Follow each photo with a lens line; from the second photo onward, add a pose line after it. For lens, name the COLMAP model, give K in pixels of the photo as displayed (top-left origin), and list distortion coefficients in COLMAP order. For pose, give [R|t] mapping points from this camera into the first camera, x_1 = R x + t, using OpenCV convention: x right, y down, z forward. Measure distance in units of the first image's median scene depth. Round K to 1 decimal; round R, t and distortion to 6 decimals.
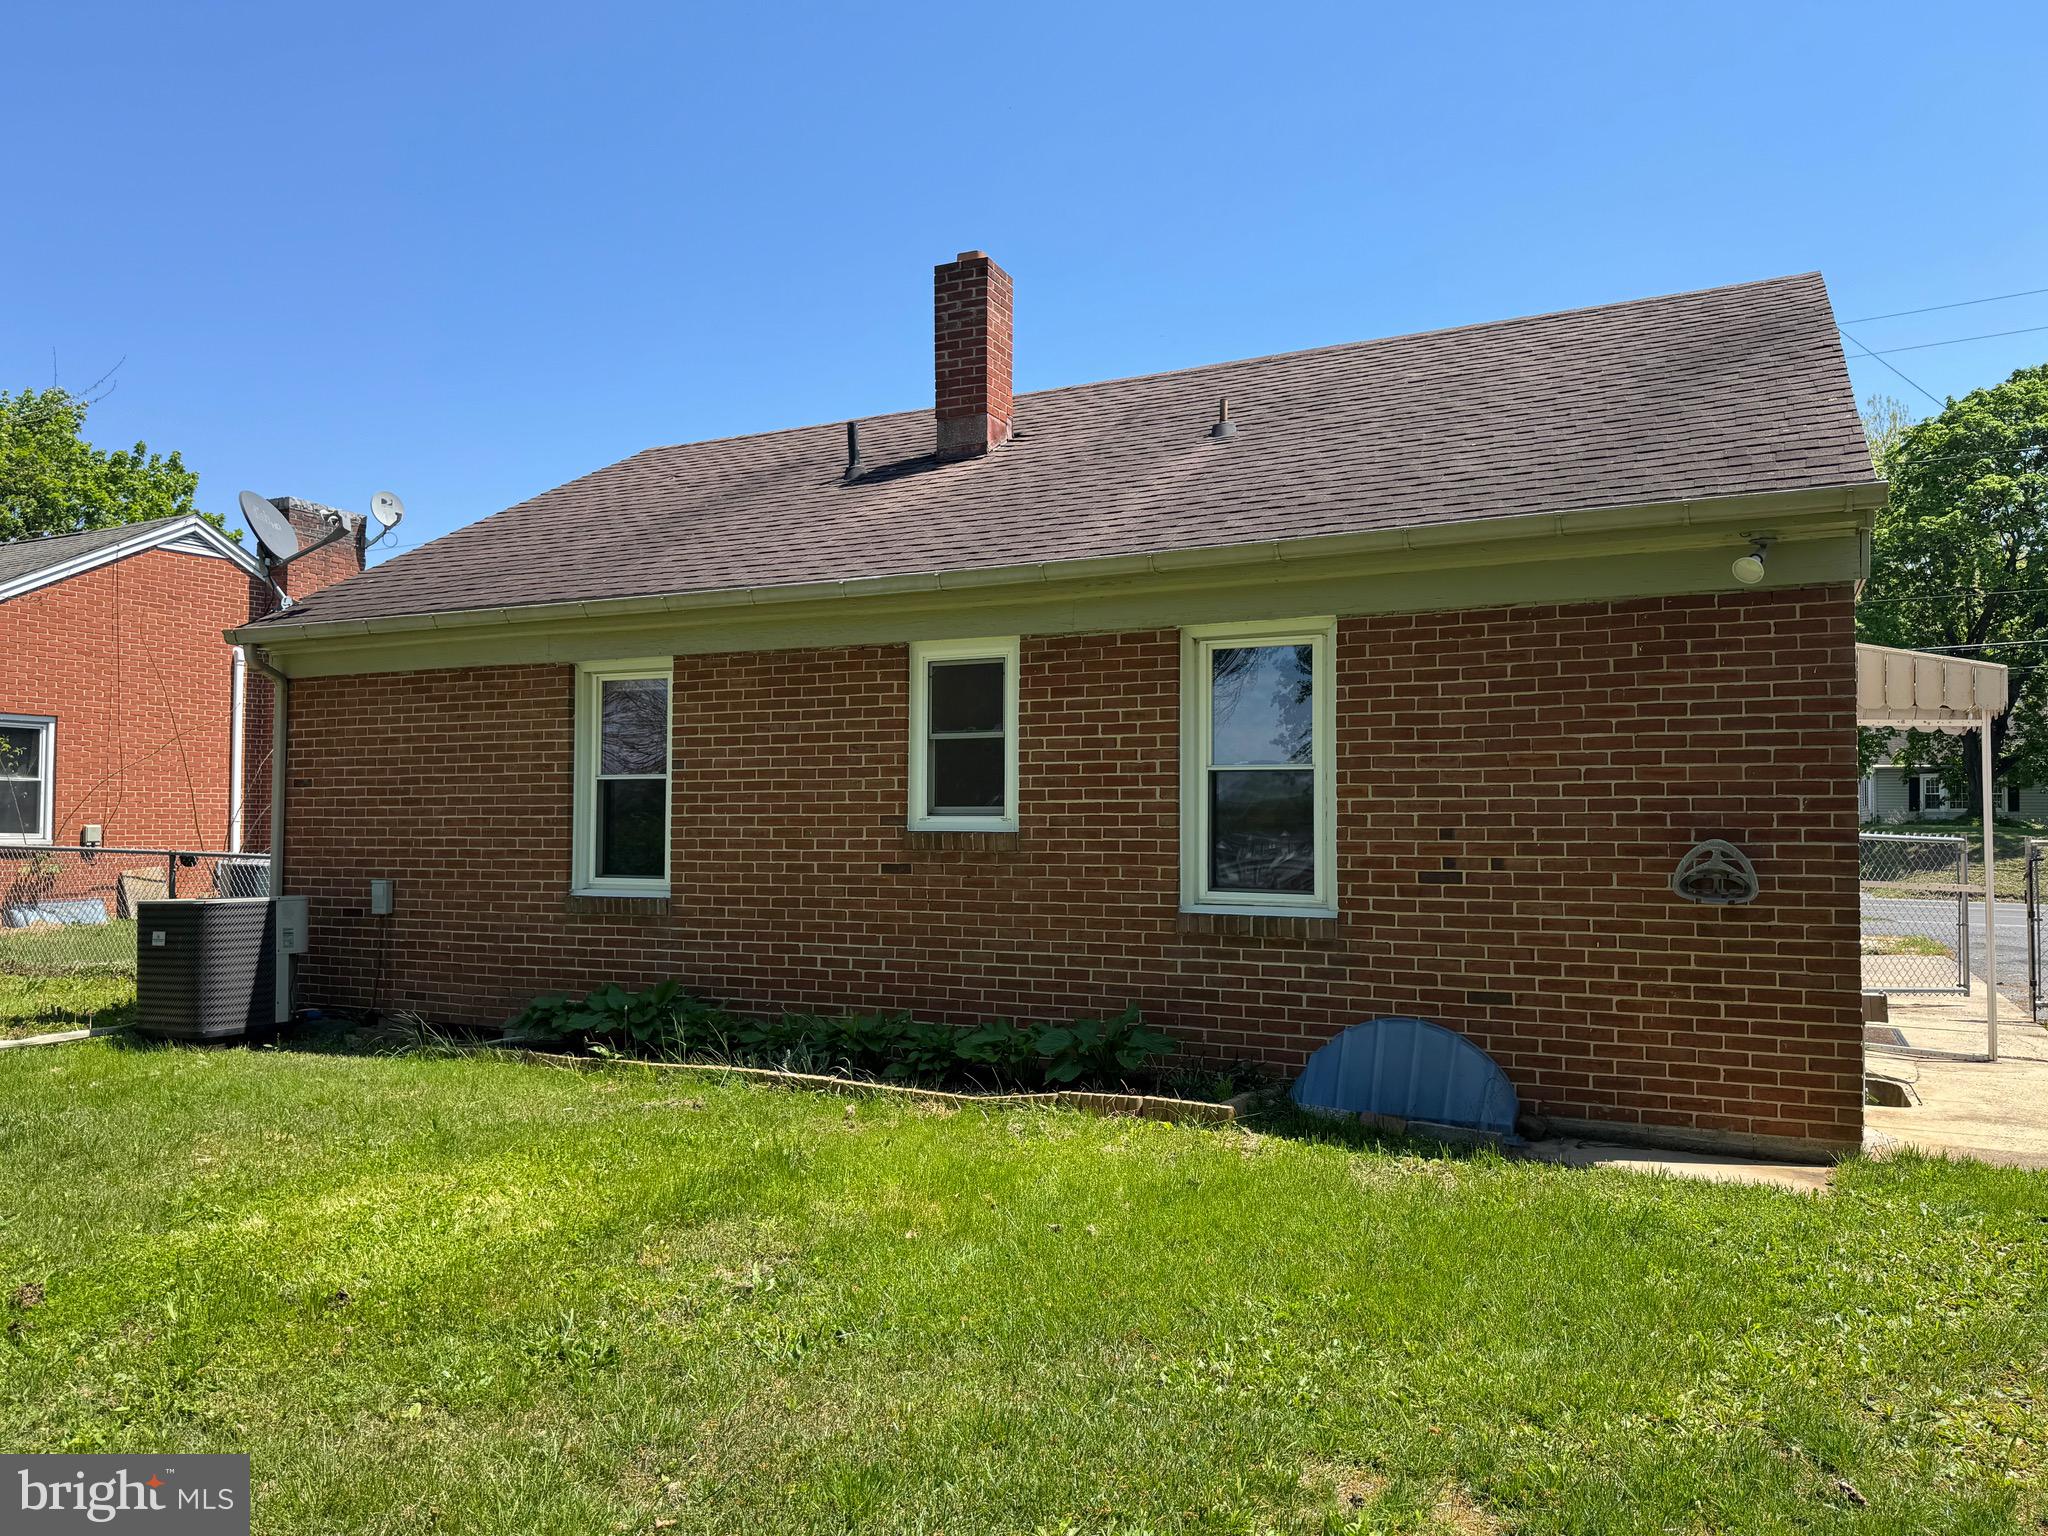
lens RADIAL K [[1447.7, 0, 1024.0], [0, 1447.7, 768.0], [0, 0, 1]] dist [0.181754, -0.333147]
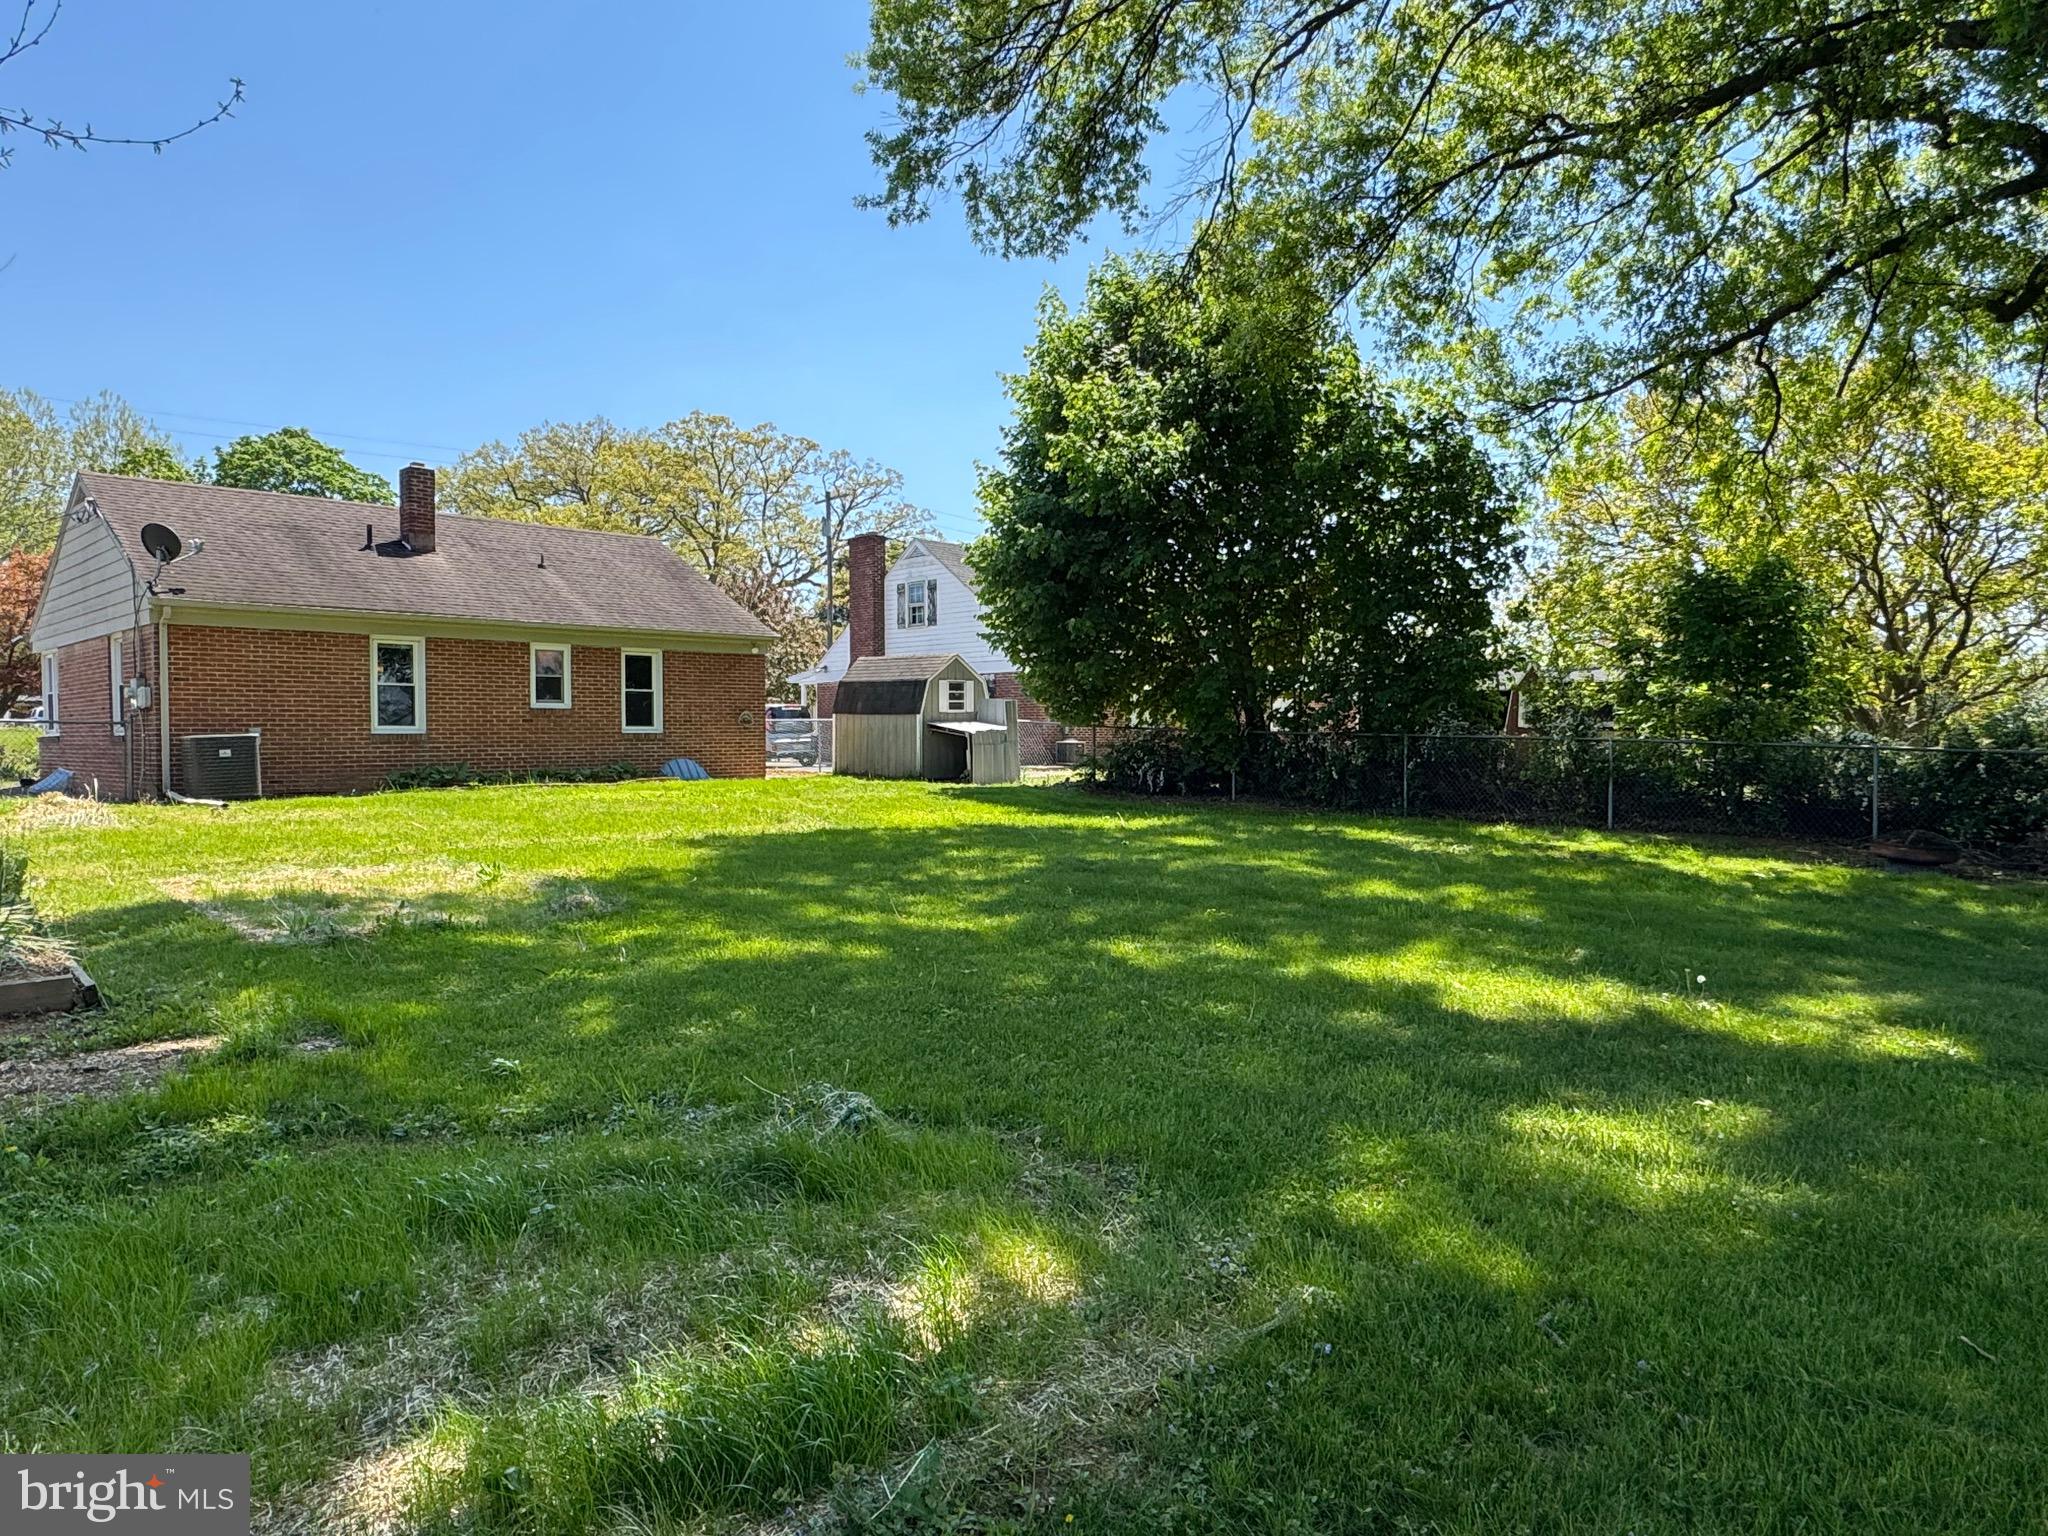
lens RADIAL K [[1293.3, 0, 1024.0], [0, 1293.3, 768.0], [0, 0, 1]] dist [-0.000665, -0.000076]
pose [[0.293477, -0.026049, 0.955611, -2.366646], [-0.030134, 0.998880, 0.036483, 0.041478], [-0.955491, -0.039504, 0.292363, -0.731296]]
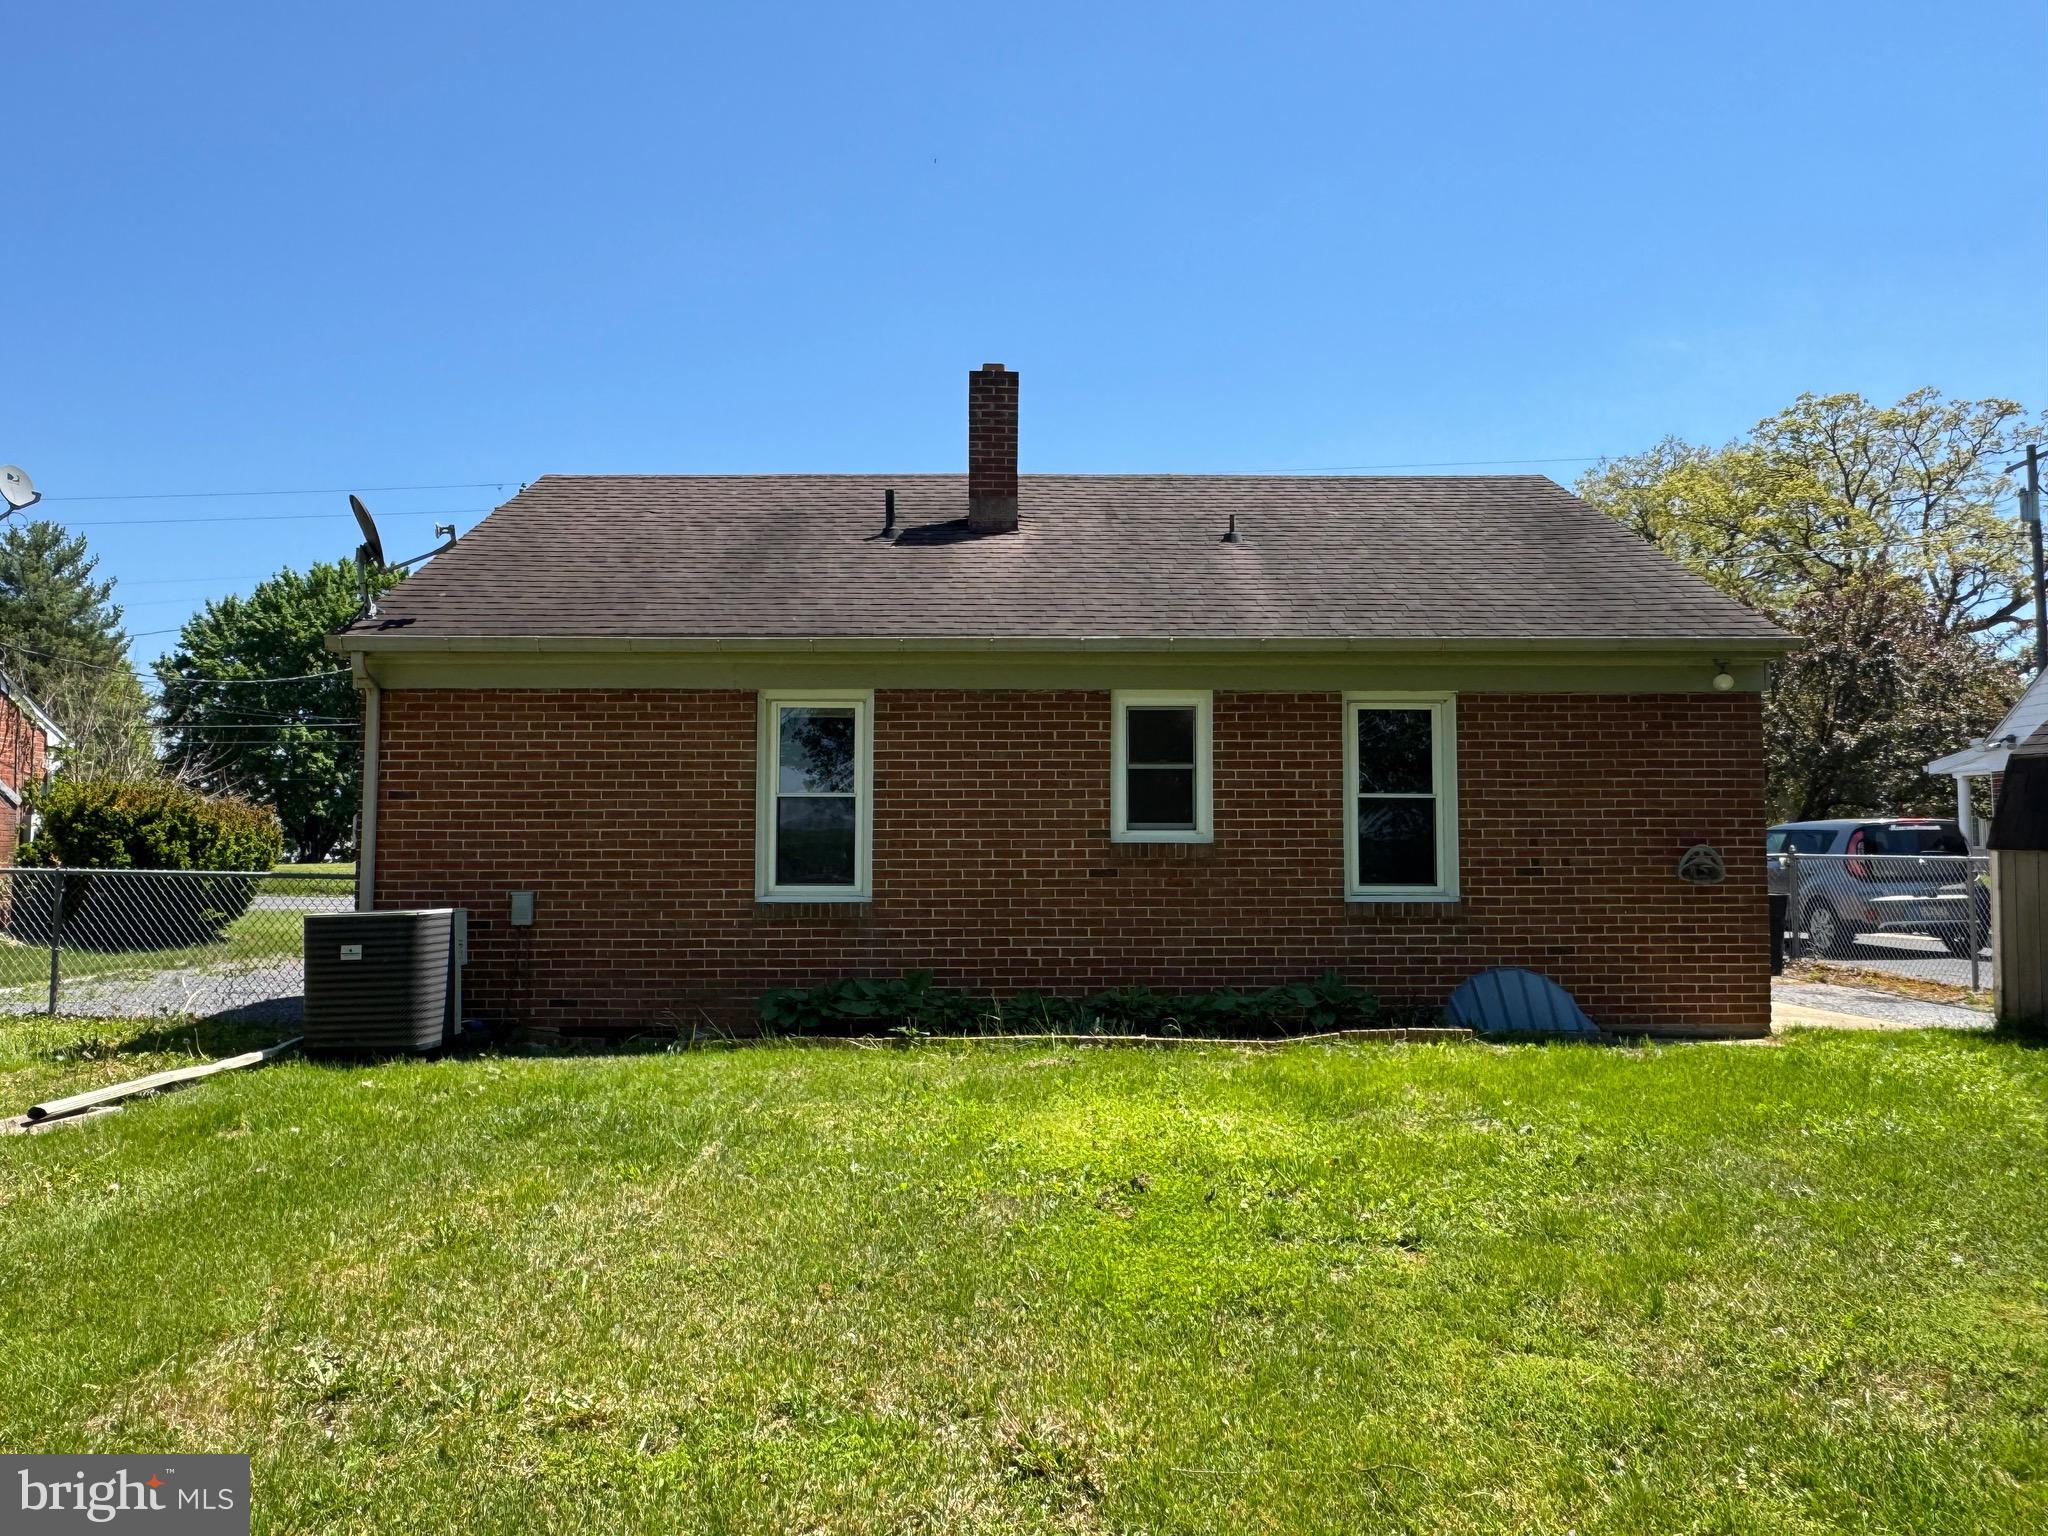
lens RADIAL K [[1391.8, 0, 1024.0], [0, 1391.8, 768.0], [0, 0, 1]] dist [0.002588, 0.000019]
pose [[0.887760, 0.026871, 0.459521, -0.725532], [-0.015951, 0.999491, -0.027631, 0.014680], [-0.460030, 0.017200, 0.887737, -0.017685]]
